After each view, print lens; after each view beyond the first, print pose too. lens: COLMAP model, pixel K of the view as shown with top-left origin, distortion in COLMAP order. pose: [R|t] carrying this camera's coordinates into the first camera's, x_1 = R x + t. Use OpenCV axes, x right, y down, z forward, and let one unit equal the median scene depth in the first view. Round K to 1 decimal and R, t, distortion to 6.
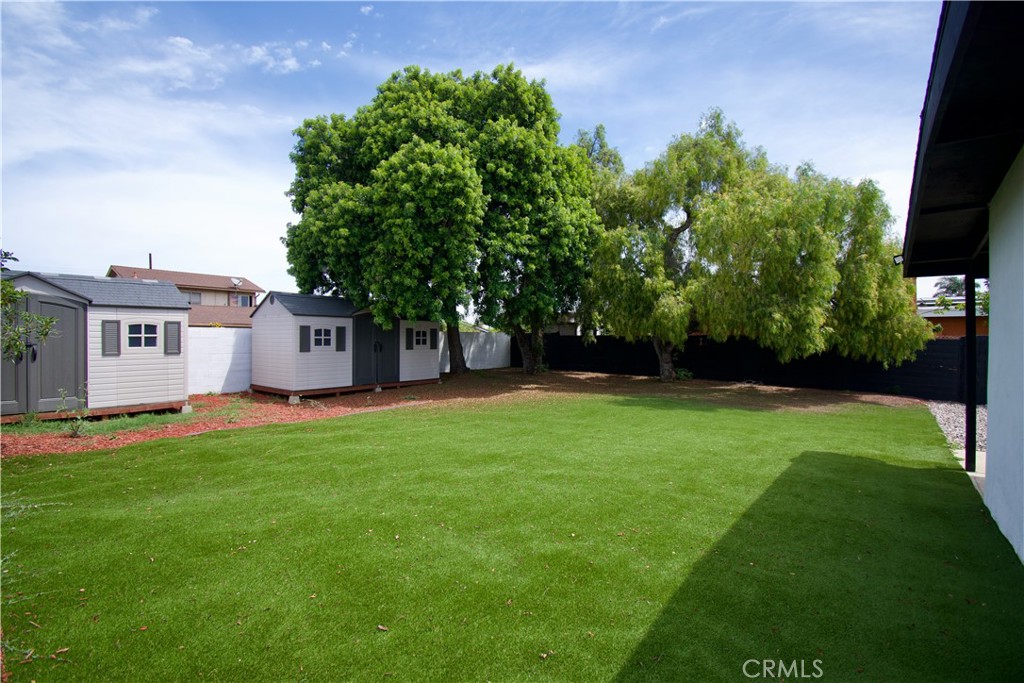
lens RADIAL K [[452.6, 0, 513.6], [0, 452.6, 340.3], [0, 0, 1]] dist [-0.000814, -0.000202]
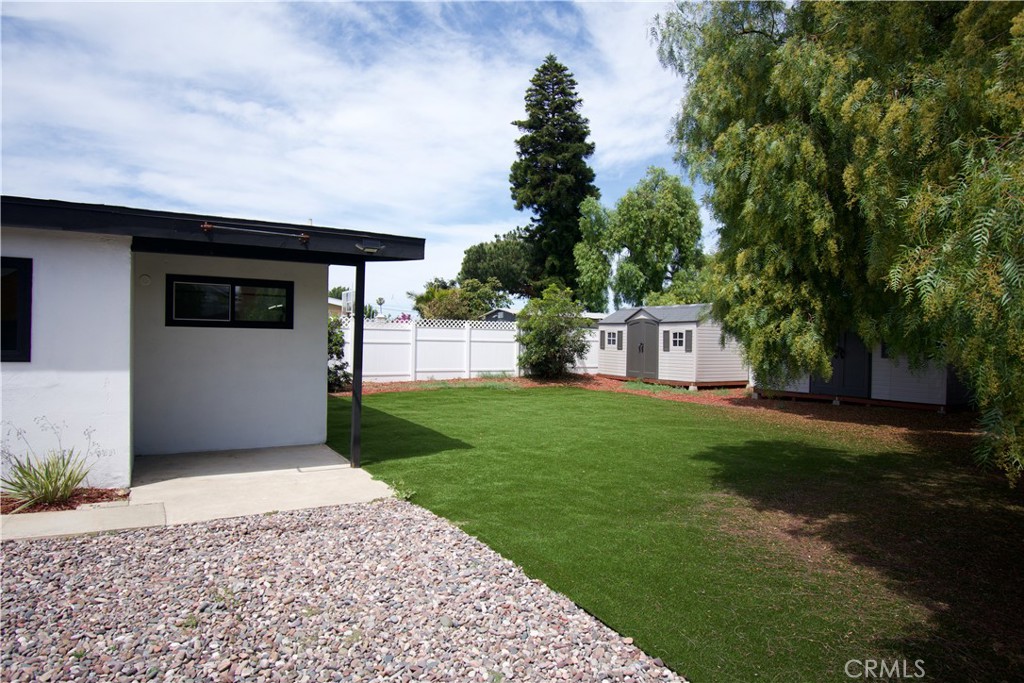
lens RADIAL K [[622.8, 0, 508.2], [0, 622.8, 343.3], [0, 0, 1]] dist [-0.009520, -0.001372]
pose [[-0.388896, -0.006194, -0.921261, 1.467326], [-0.017282, 0.999850, 0.000573, 0.012856], [0.921119, 0.016144, -0.388945, 1.307253]]
